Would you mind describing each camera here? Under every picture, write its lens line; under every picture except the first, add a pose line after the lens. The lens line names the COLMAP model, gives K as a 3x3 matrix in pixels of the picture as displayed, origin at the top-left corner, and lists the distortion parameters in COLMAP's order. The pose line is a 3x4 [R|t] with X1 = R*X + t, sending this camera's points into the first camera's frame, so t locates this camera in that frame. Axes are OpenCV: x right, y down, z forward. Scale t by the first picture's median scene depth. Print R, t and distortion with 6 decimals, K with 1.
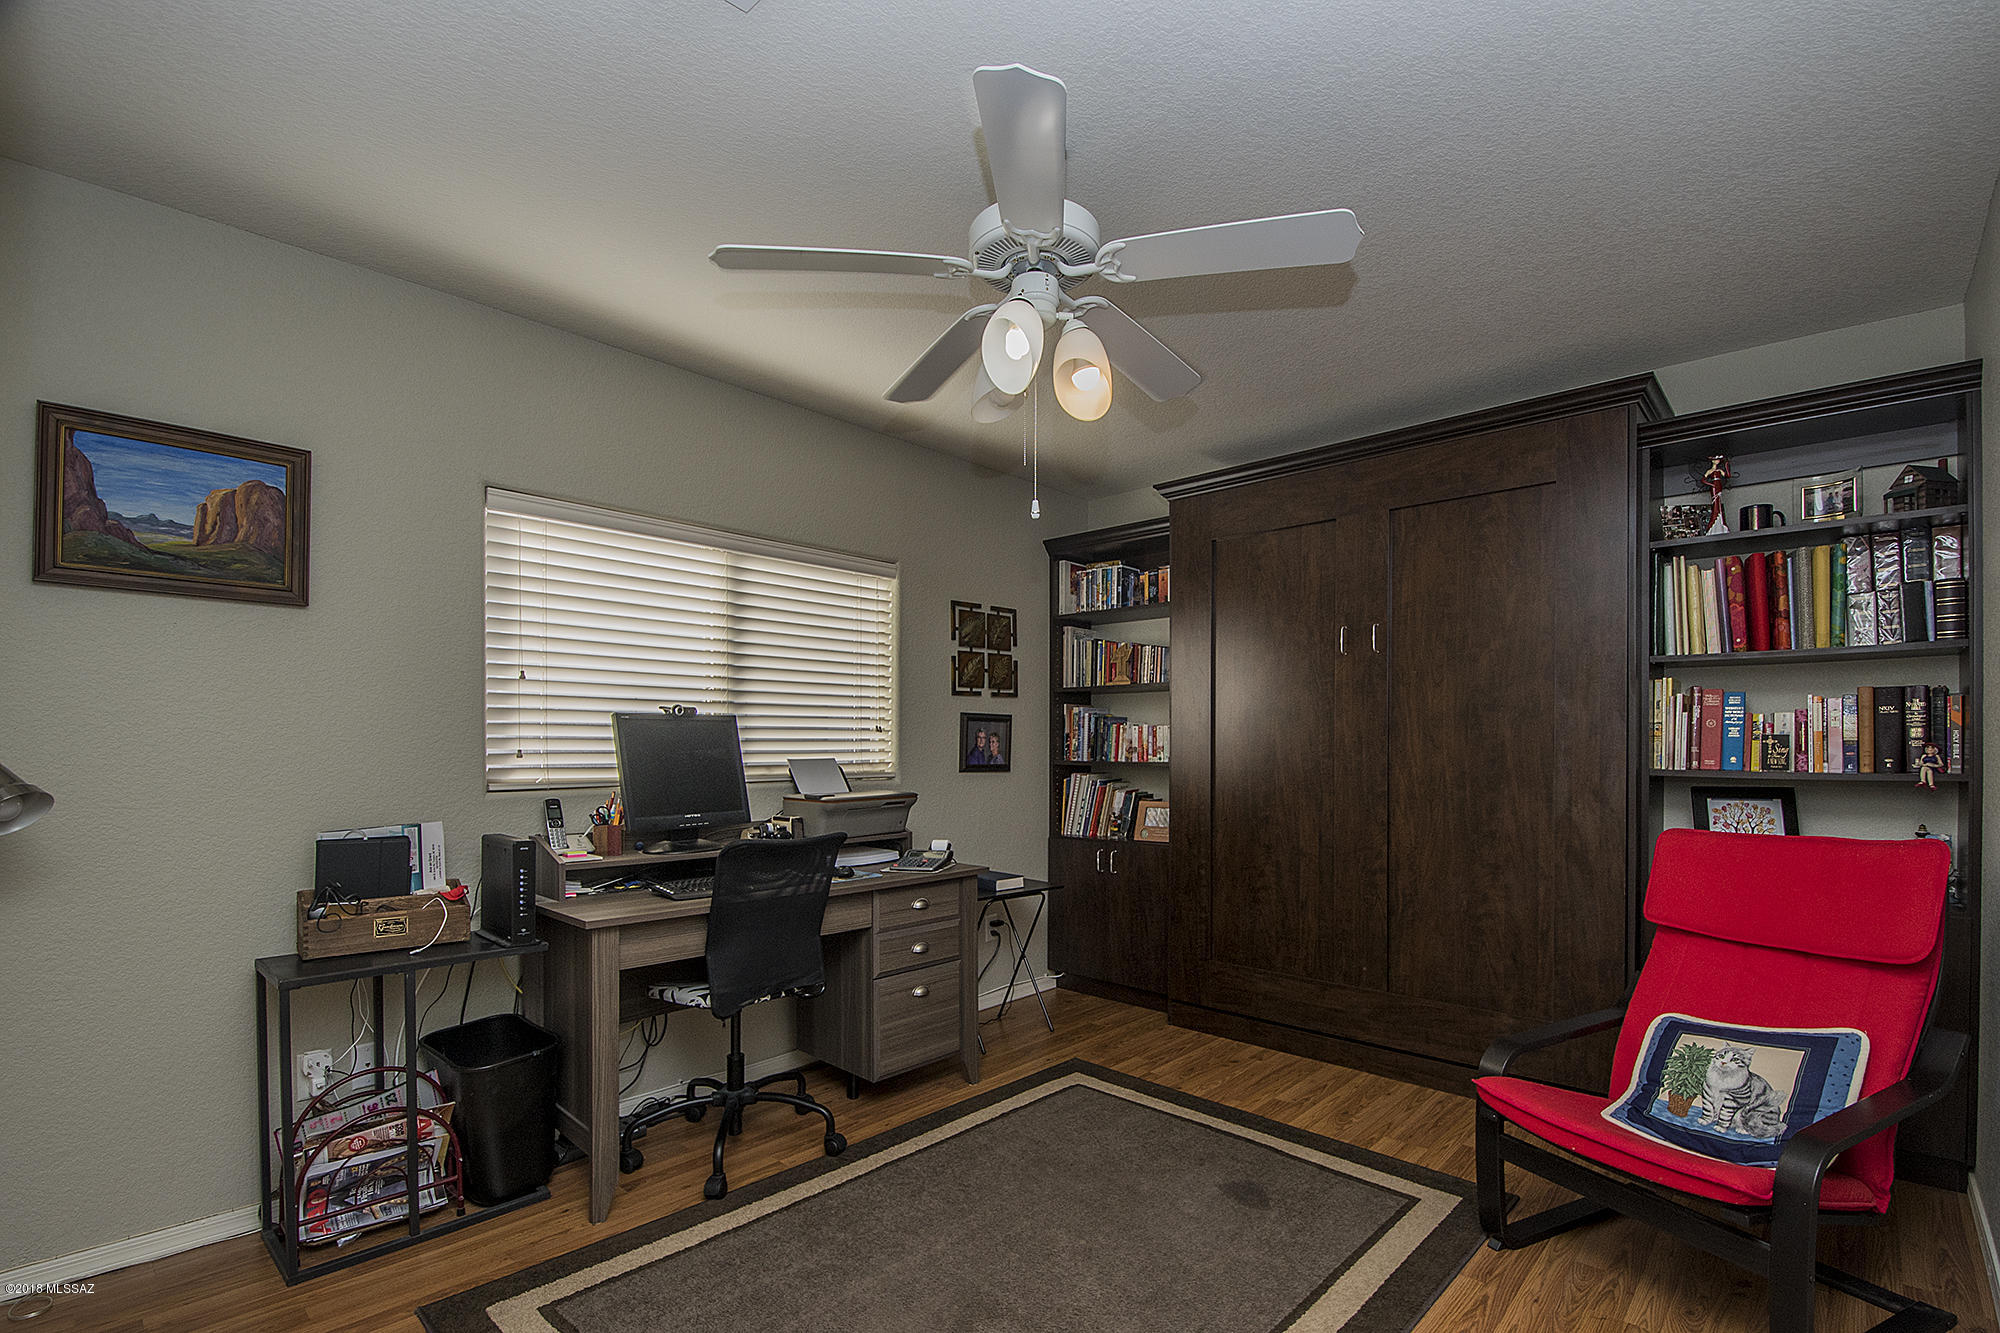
lens RADIAL K [[907.6, 0, 1044.3], [0, 907.6, 760.1], [0, 0, 1]] dist [0.018773, -0.022507]
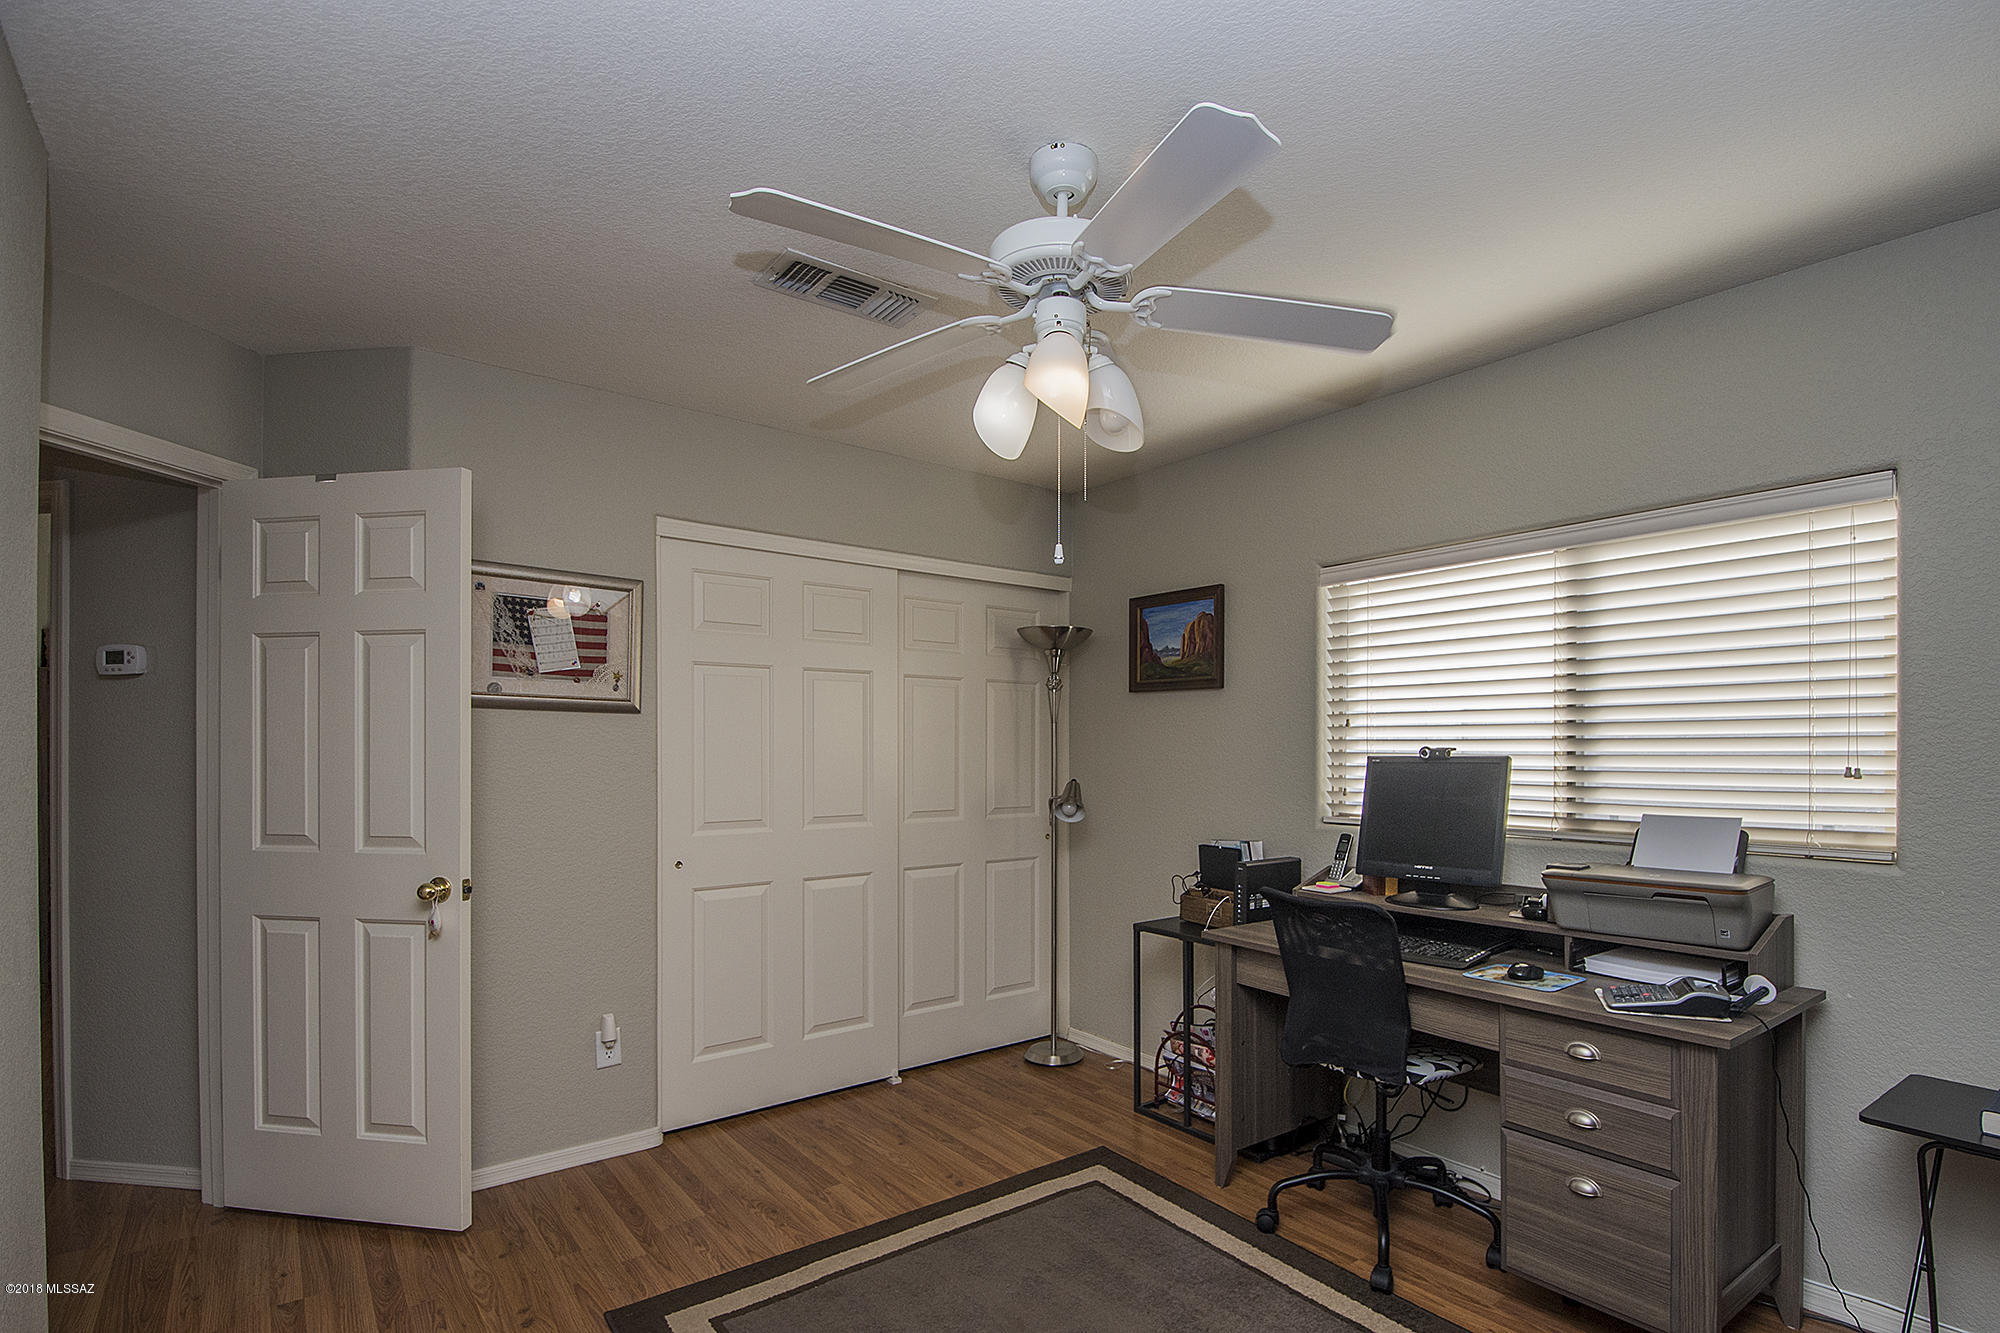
lens RADIAL K [[956.7, 0, 997.3], [0, 956.7, 761.4], [0, 0, 1]] dist [0.001401, 0.000066]
pose [[-0.189197, 0.010553, -0.981882, 0.795494], [-0.015198, 0.999791, 0.013674, -0.065367], [0.981822, 0.017510, -0.188997, 0.937908]]
